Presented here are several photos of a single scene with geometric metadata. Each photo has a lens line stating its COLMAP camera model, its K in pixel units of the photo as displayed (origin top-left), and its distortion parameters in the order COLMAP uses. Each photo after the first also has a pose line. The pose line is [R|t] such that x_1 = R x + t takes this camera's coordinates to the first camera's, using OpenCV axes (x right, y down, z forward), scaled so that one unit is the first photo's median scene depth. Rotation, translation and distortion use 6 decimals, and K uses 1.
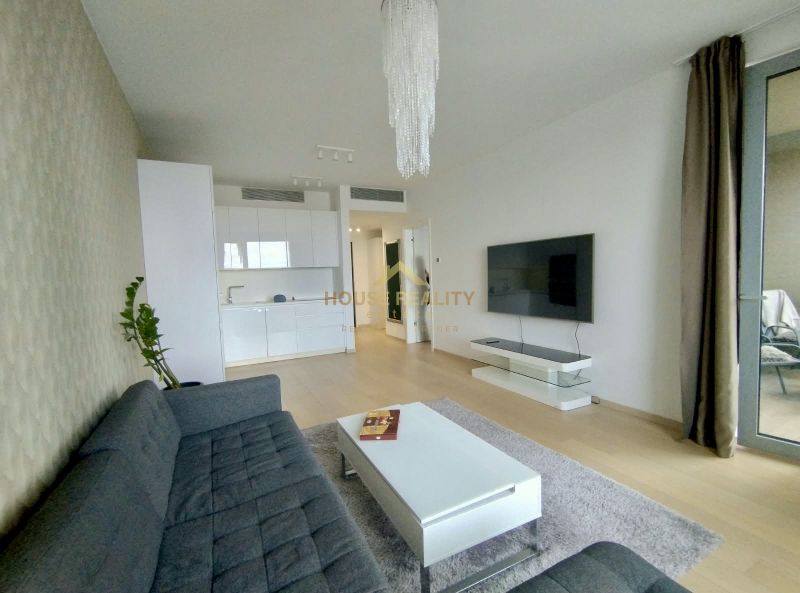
lens RADIAL K [[363.3, 0, 396.9], [0, 363.3, 297.3], [0, 0, 1]] dist [0.000393, 0.000789]
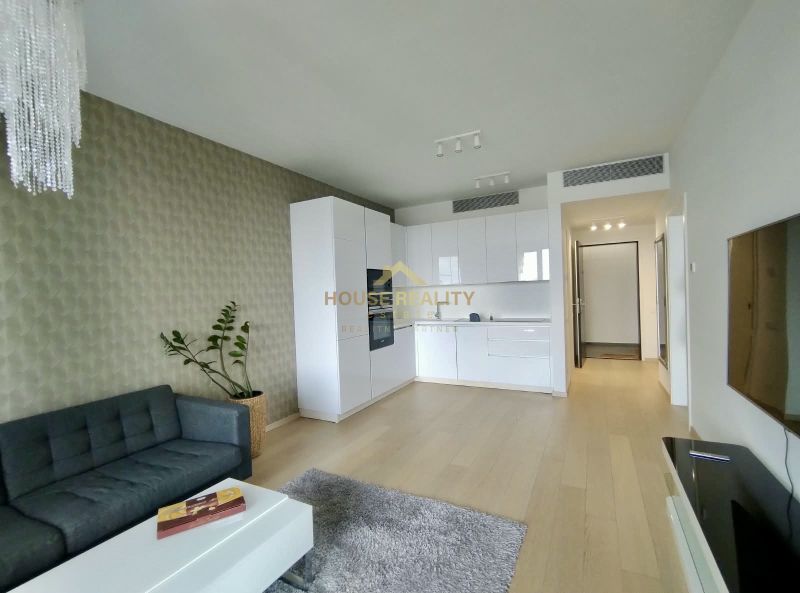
lens RADIAL K [[363.3, 0, 396.9], [0, 363.3, 297.3], [0, 0, 1]] dist [0.000393, 0.000789]
pose [[0.579552, 0.024772, -0.814559, 0.309390], [-0.037397, 0.999293, 0.003783, -0.044154], [0.814077, 0.028269, 0.580069, 0.337729]]
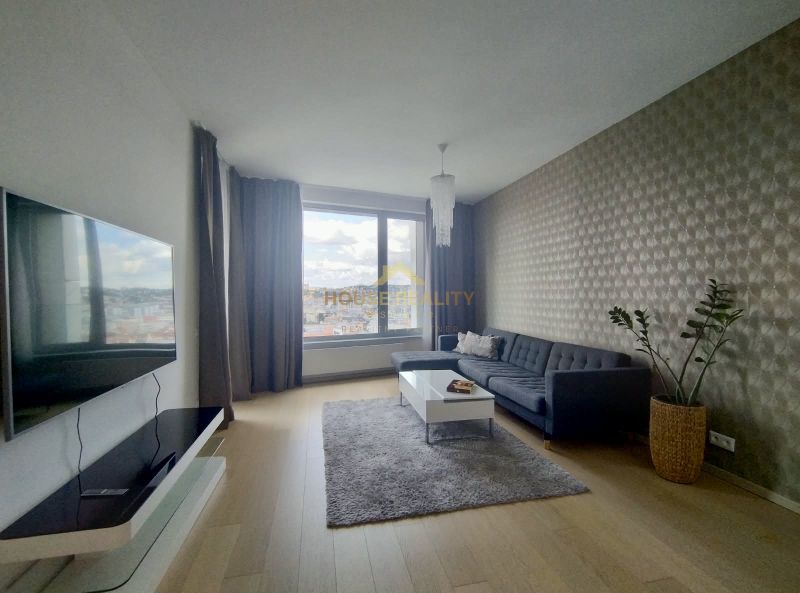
lens RADIAL K [[369.0, 0, 397.3], [0, 369.0, 297.1], [0, 0, 1]] dist [-0.002423, -0.000355]
pose [[-0.968450, 0.035543, 0.246662, -0.068503], [0.052034, 0.996801, 0.060664, -0.049759], [-0.243716, 0.071585, -0.967201, 0.982613]]
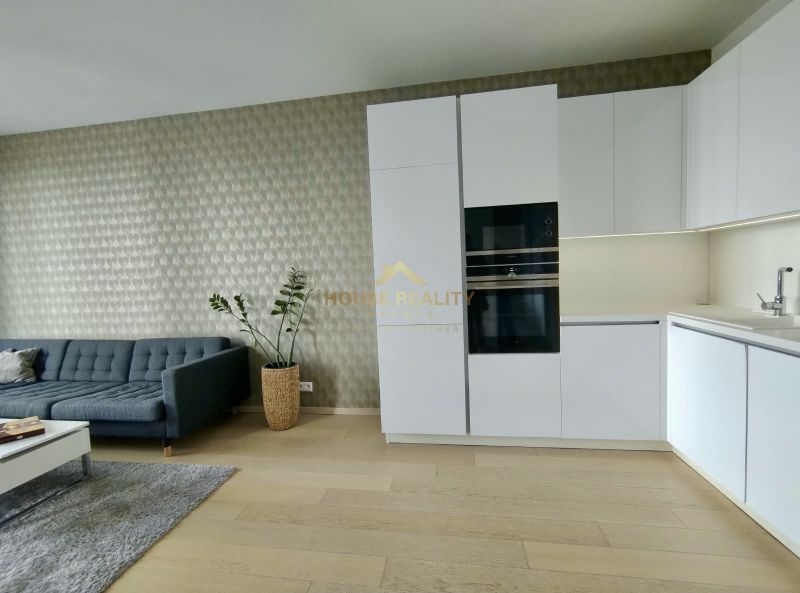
lens RADIAL K [[370.0, 0, 400.0], [0, 370.0, 296.5], [0, 0, 1]] dist [0.000028, 0.001218]
pose [[-0.580064, 0.107497, -0.807447, 0.050875], [0.006998, 0.991875, 0.127023, -0.052216], [0.814541, 0.068031, -0.576103, 0.938554]]
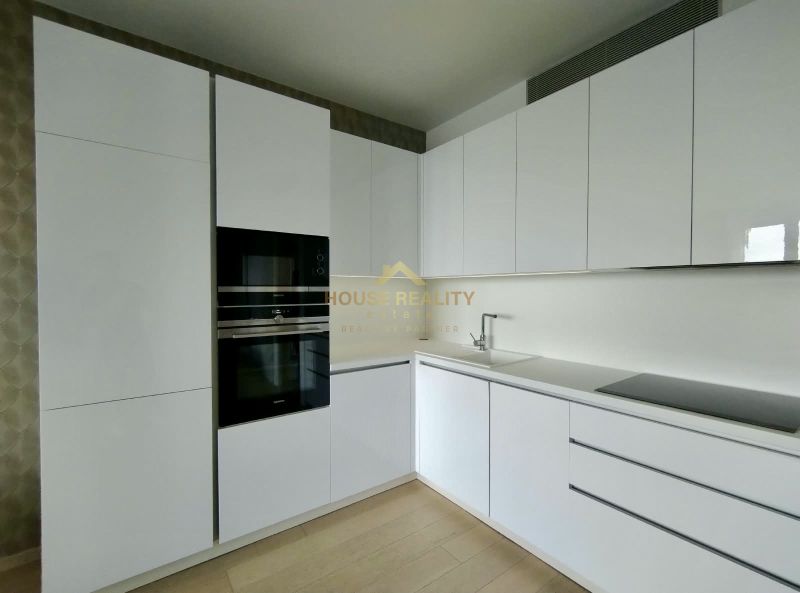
lens RADIAL K [[370.0, 0, 400.0], [0, 370.0, 296.5], [0, 0, 1]] dist [0.000028, 0.001218]
pose [[0.172492, 0.049017, -0.983791, -0.015898], [-0.071662, 0.996739, 0.037098, -0.063095], [0.982401, 0.064101, 0.175442, 0.841751]]
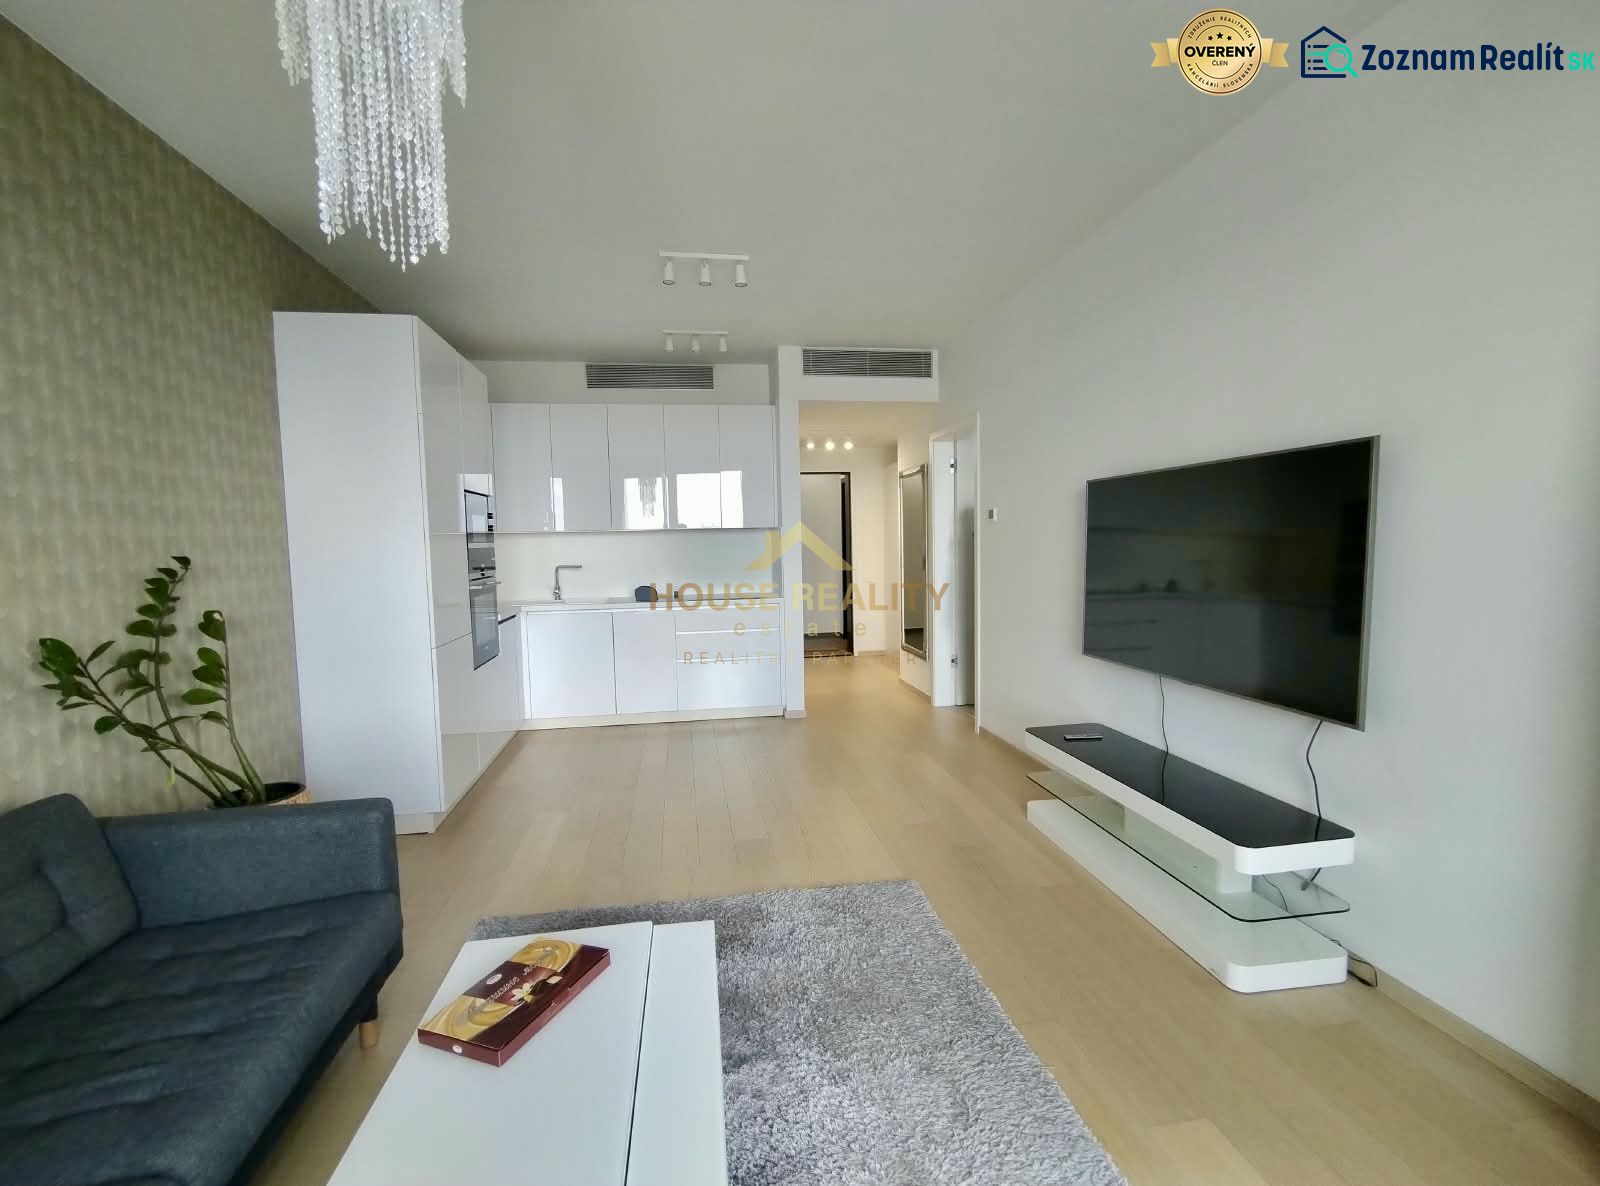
lens RADIAL K [[726.6, 0, 793.8], [0, 726.6, 594.6], [0, 0, 1]] dist [0.000393, 0.000789]
pose [[0.951984, 0.038059, -0.303774, 0.157632], [-0.032642, 0.999205, 0.022893, -0.024621], [0.304404, -0.011878, 0.952469, 0.158480]]
